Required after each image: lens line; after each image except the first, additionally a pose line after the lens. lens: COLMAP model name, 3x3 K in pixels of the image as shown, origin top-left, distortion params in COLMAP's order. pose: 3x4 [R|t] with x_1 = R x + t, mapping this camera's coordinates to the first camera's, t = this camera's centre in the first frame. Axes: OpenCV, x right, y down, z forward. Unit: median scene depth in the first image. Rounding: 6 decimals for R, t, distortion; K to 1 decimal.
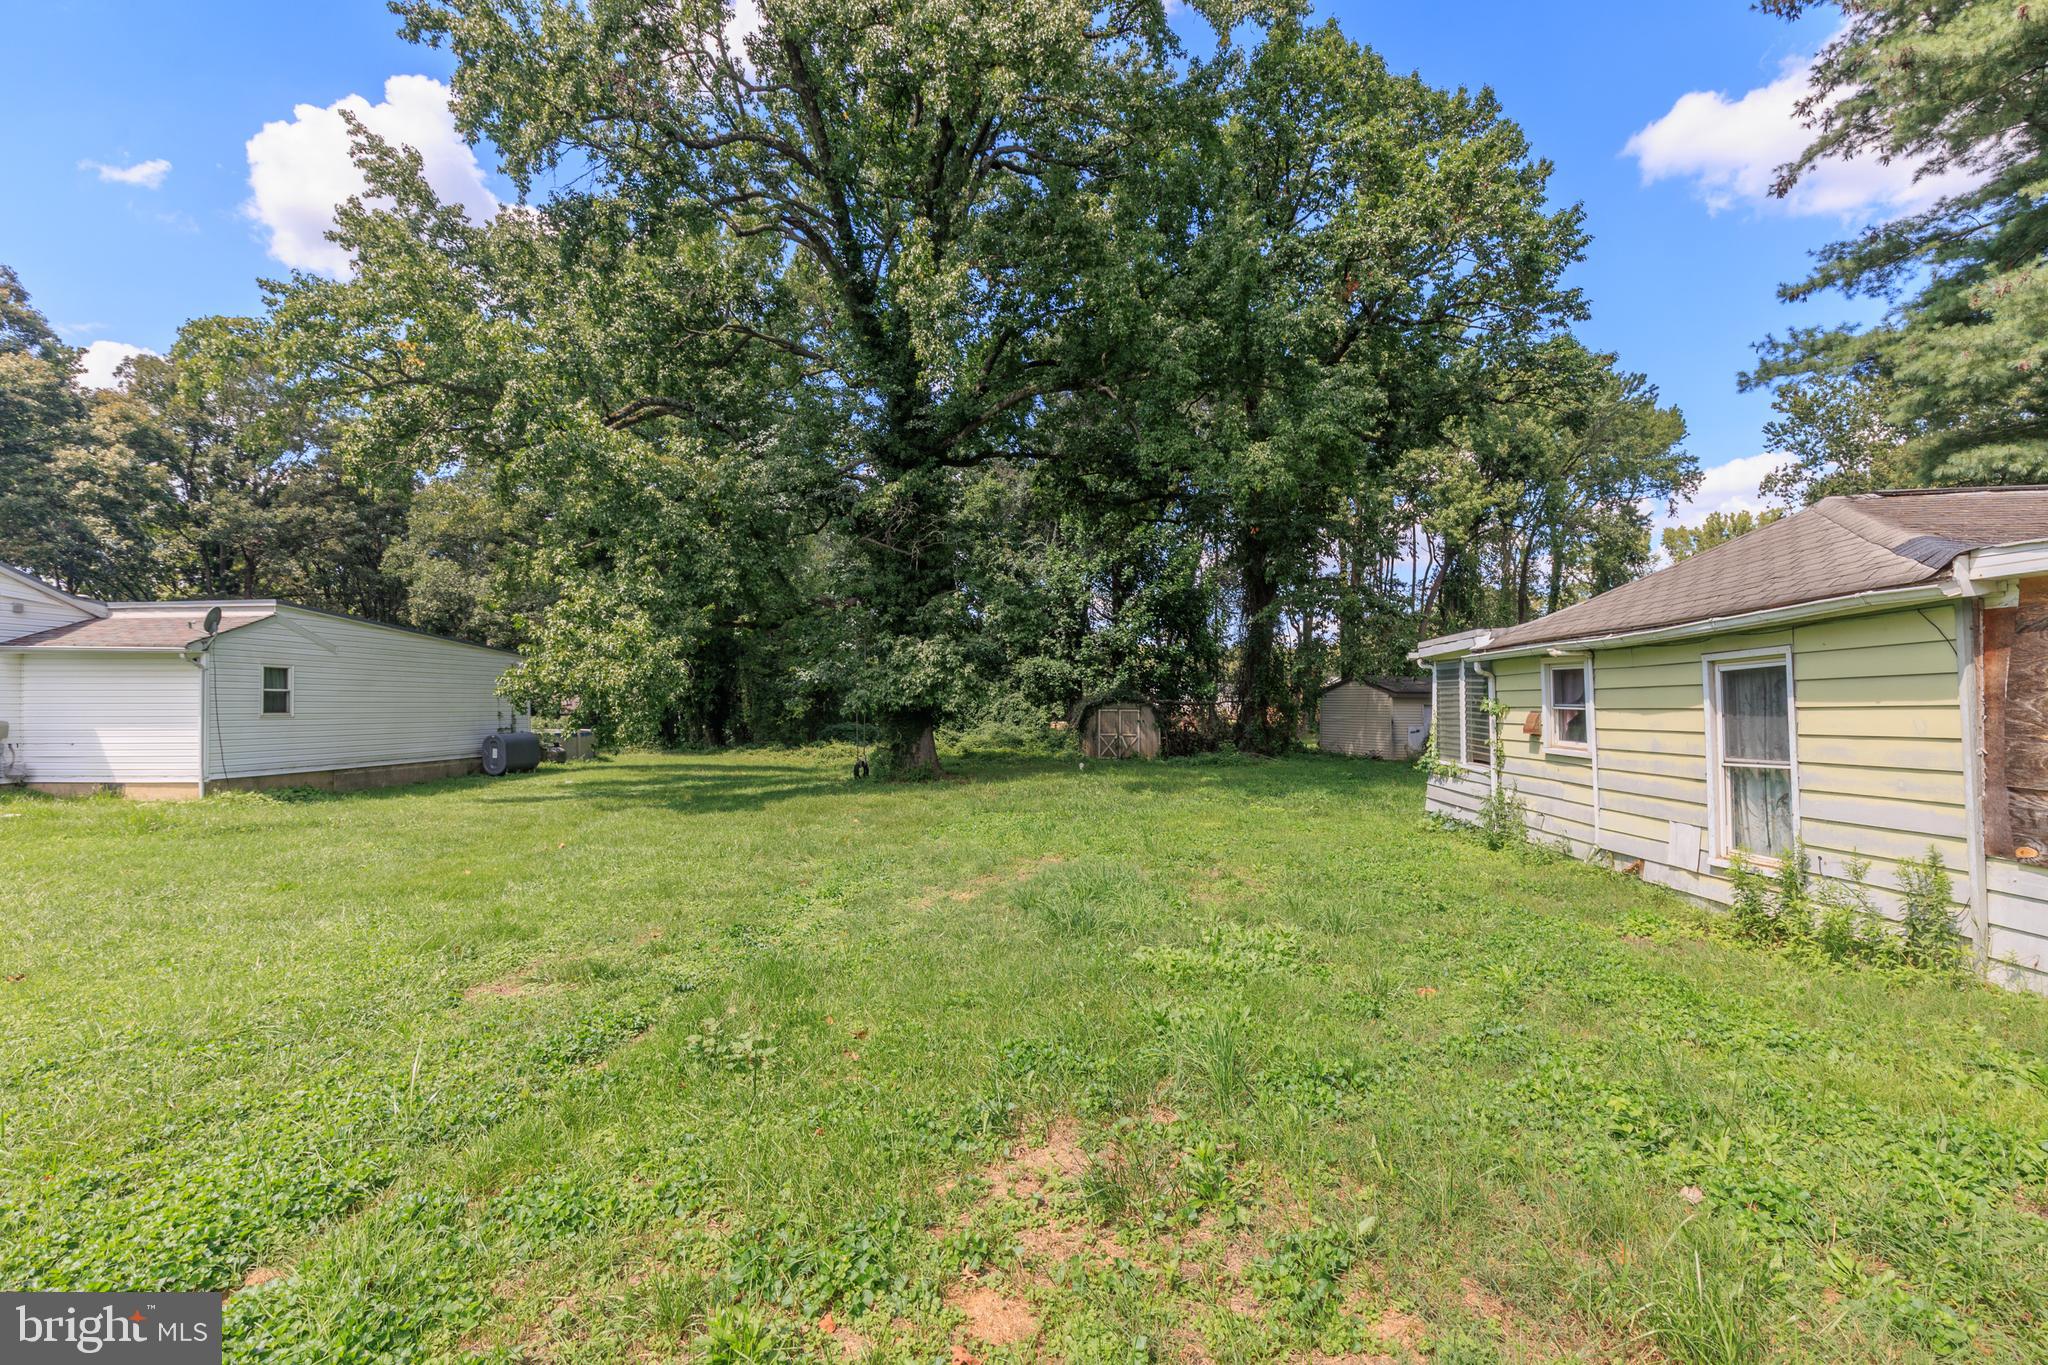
lens RADIAL K [[925.5, 0, 1024.7], [0, 925.5, 687.2], [0, 0, 1]] dist [0.013671, 0.000401]
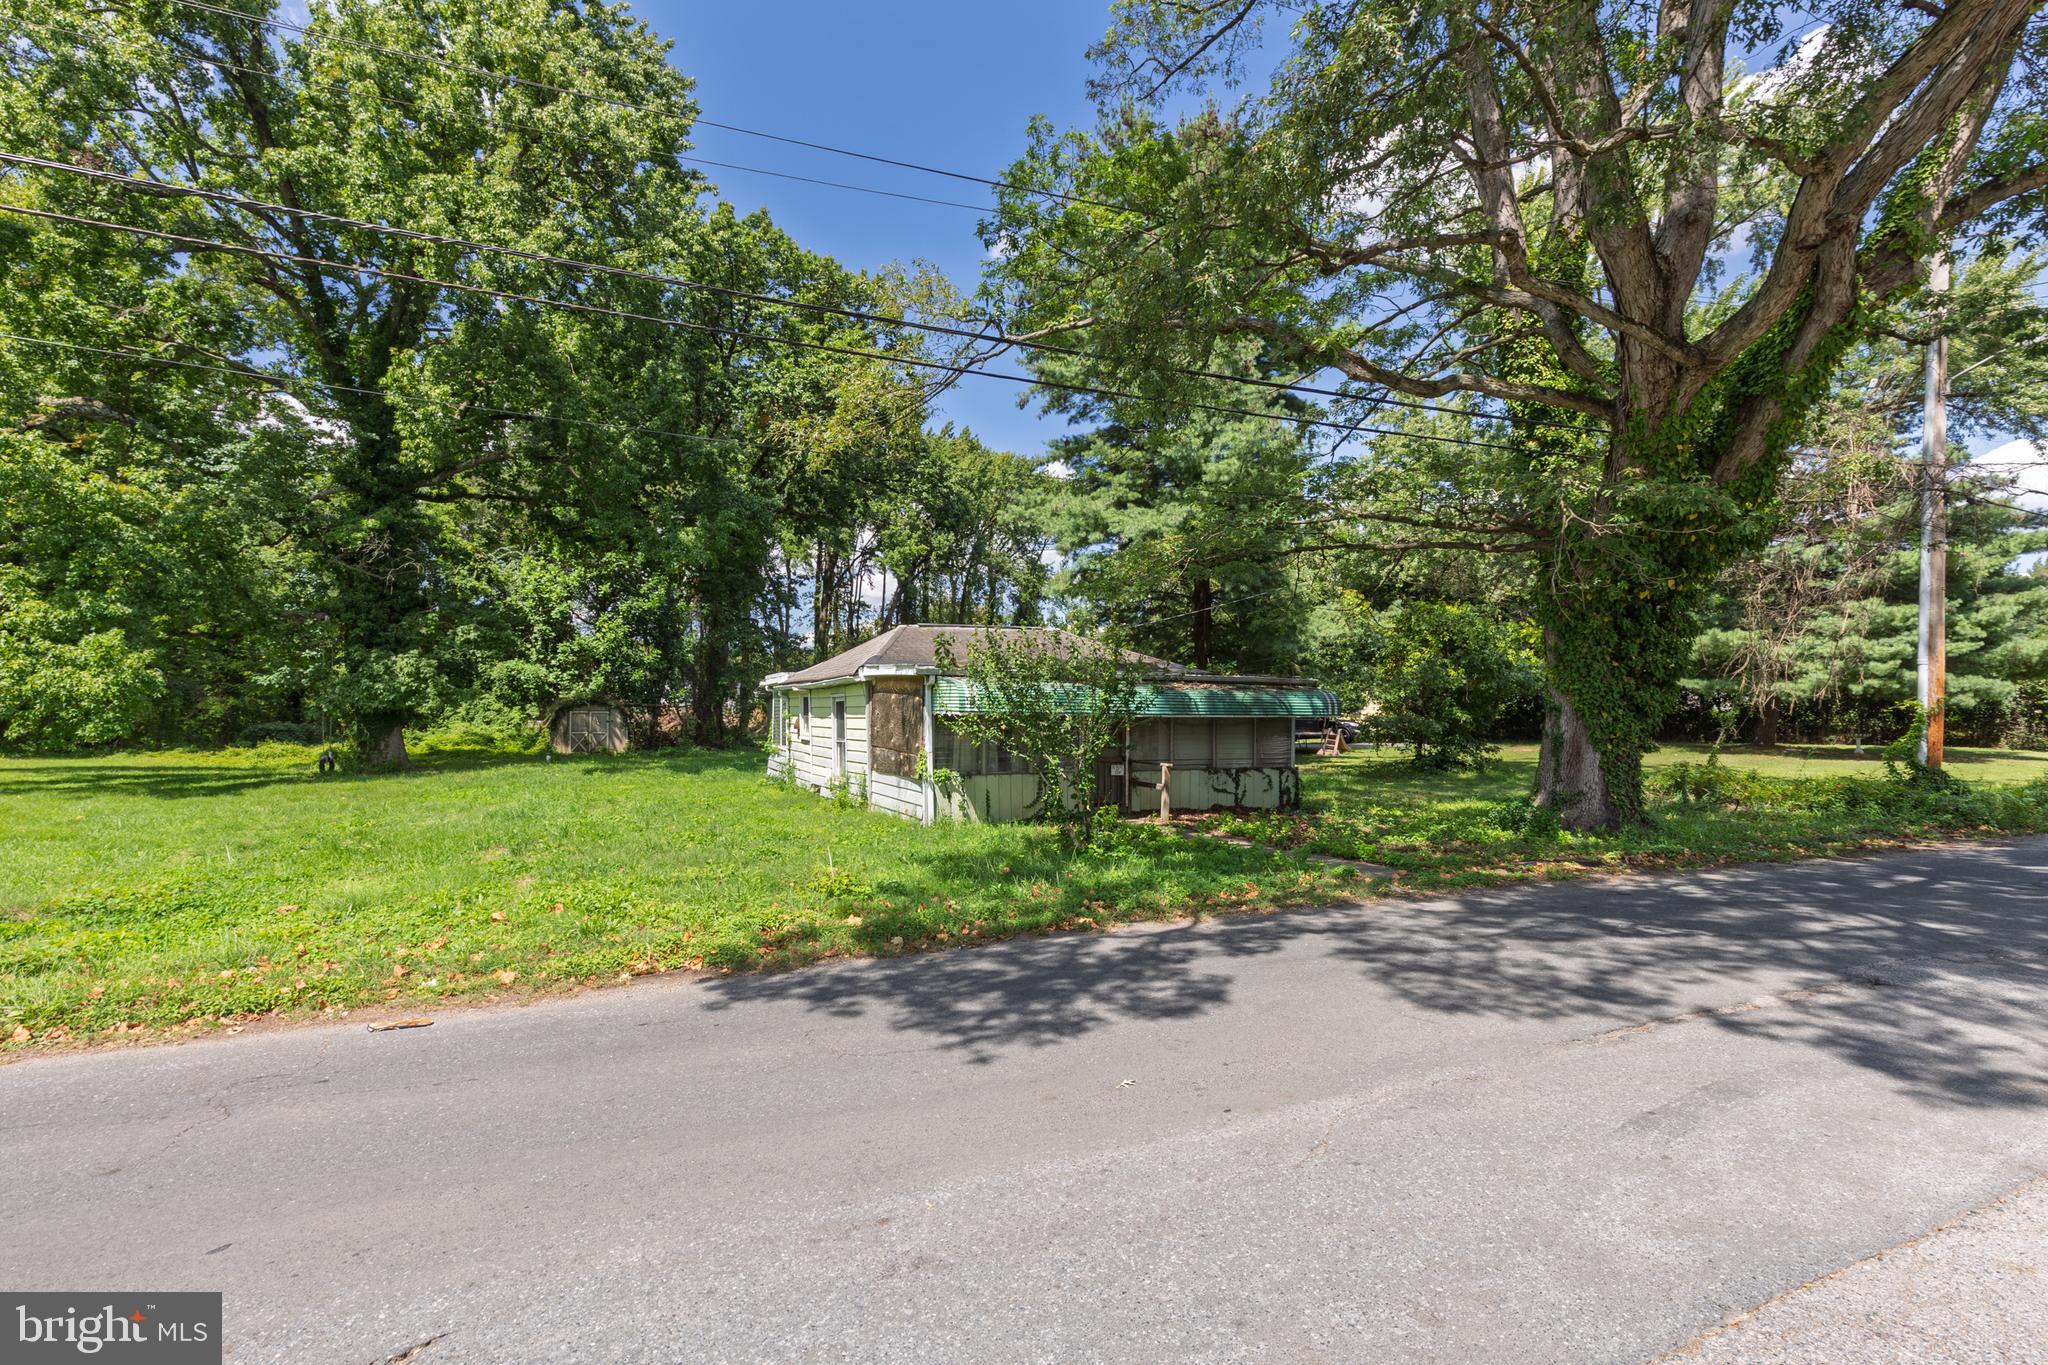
lens RADIAL K [[925.5, 0, 1030.7], [0, 925.5, 698.9], [0, 0, 1]] dist [0.013671, 0.000401]
pose [[0.867379, 0.014285, 0.497443, 0.001523], [-0.020856, 0.999753, 0.007656, -0.012246], [-0.497211, -0.017015, 0.867463, -0.294735]]
